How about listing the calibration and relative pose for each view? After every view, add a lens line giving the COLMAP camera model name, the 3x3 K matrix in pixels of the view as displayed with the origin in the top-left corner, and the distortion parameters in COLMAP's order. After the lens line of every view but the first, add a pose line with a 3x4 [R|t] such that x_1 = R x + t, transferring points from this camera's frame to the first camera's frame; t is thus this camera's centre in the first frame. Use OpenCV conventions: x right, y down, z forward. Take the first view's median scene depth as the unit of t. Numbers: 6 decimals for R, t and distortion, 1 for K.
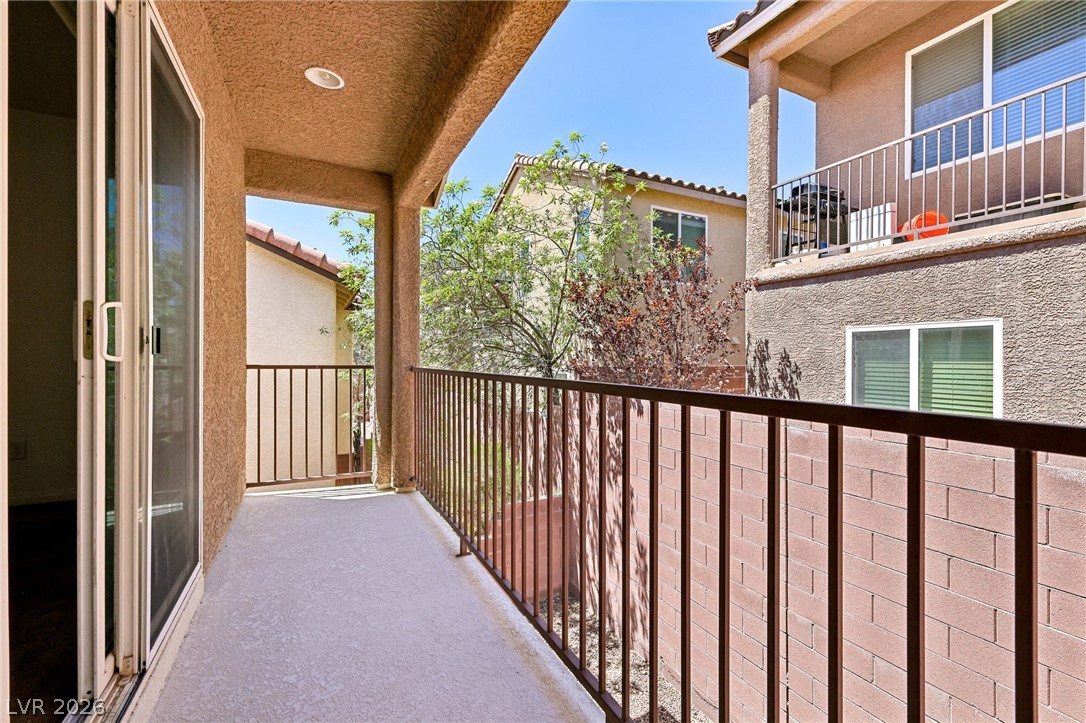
lens RADIAL K [[471.6, 0, 541.3], [0, 471.6, 347.7], [0, 0, 1]] dist [-0.001143, -0.000015]
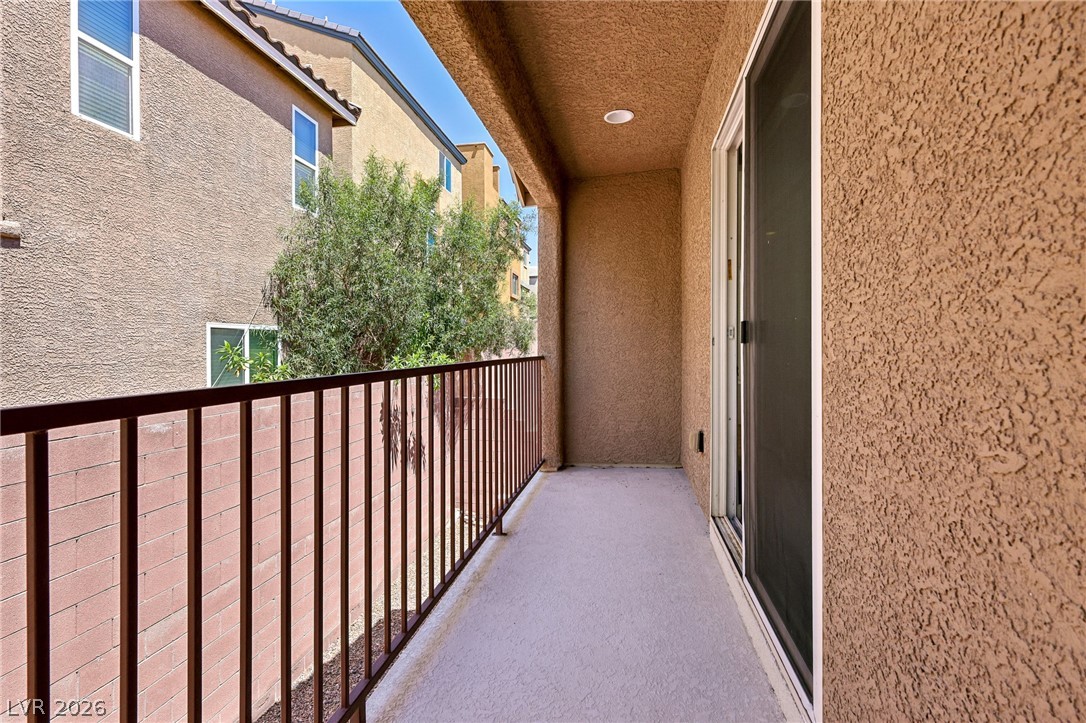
lens RADIAL K [[468.4, 0, 541.3], [0, 468.4, 355.9], [0, 0, 1]] dist [0.000794, -0.000109]
pose [[-0.799726, -0.010150, 0.600280, -0.694031], [-0.007648, 0.999948, 0.006718, 0.029131], [-0.600317, 0.000782, -0.799762, 1.435233]]
